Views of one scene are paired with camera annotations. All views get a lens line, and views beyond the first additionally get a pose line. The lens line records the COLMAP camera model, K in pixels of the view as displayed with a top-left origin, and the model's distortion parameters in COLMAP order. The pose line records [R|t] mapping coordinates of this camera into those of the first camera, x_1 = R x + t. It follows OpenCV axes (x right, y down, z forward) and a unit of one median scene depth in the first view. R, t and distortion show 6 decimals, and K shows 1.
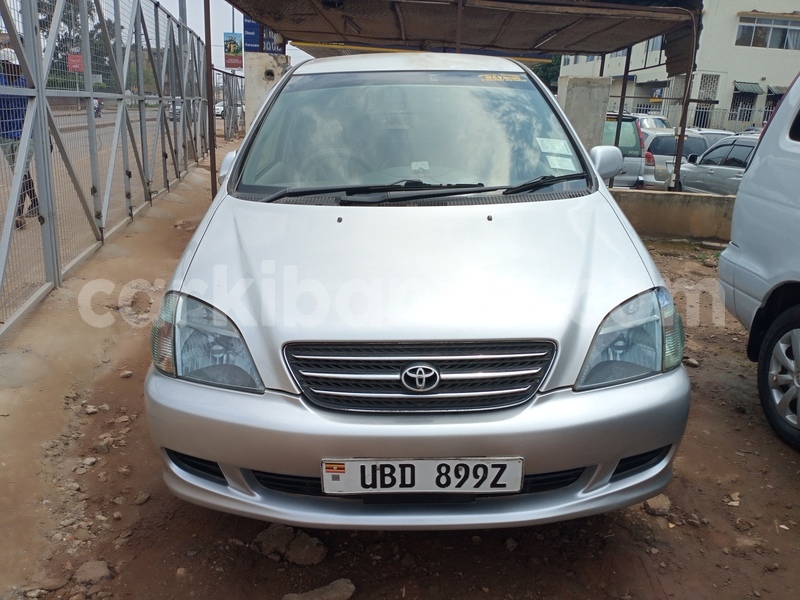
lens RADIAL K [[627.2, 0, 405.3], [0, 627.2, 296.2], [0, 0, 1]] dist [0.055088, -0.119117]
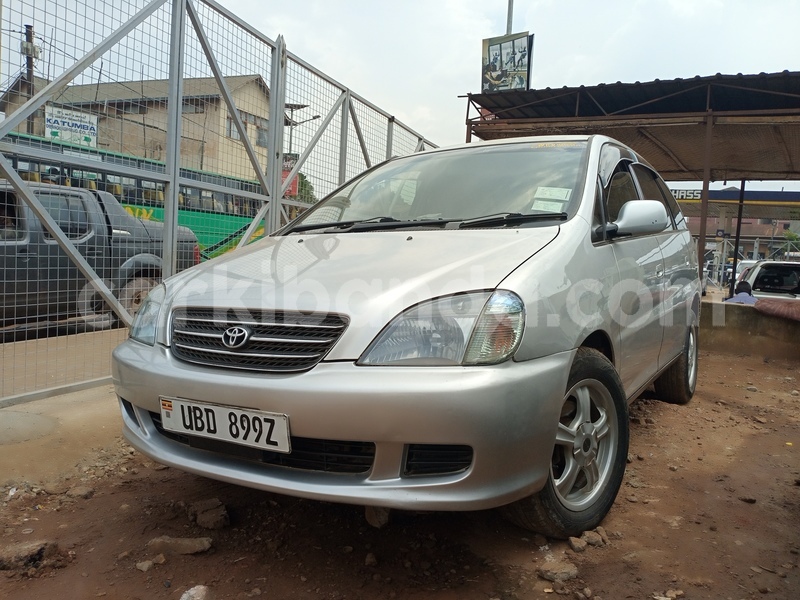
lens RADIAL K [[627.2, 0, 405.3], [0, 627.2, 296.2], [0, 0, 1]] dist [0.055088, -0.119117]
pose [[0.860653, 0.032359, -0.508162, 0.878173], [-0.151583, 0.969014, -0.195024, 0.234453], [0.486106, 0.244877, 0.838890, 0.155386]]
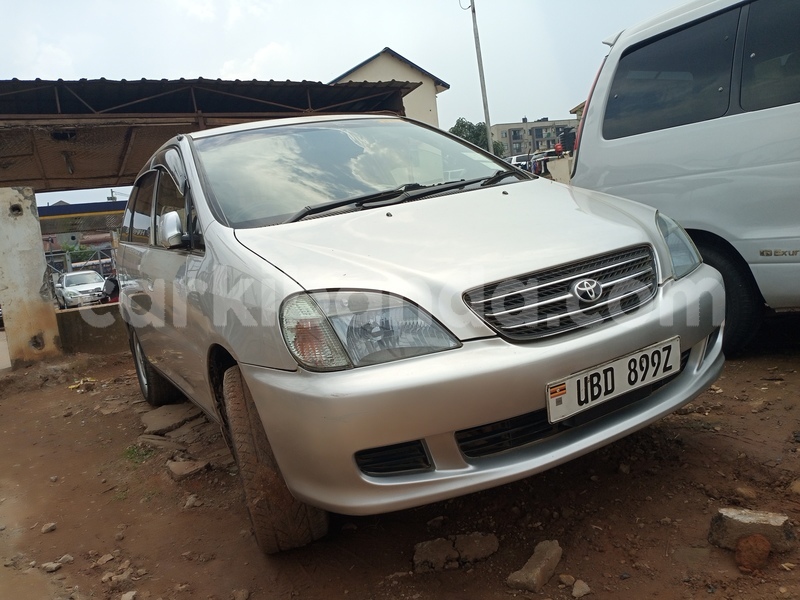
lens RADIAL K [[627.2, 0, 405.3], [0, 627.2, 296.2], [0, 0, 1]] dist [0.055088, -0.119117]
pose [[0.861988, -0.209023, 0.461829, -0.750005], [0.301505, 0.943773, -0.135599, 0.190540], [-0.407518, 0.256129, 0.876543, 0.172149]]
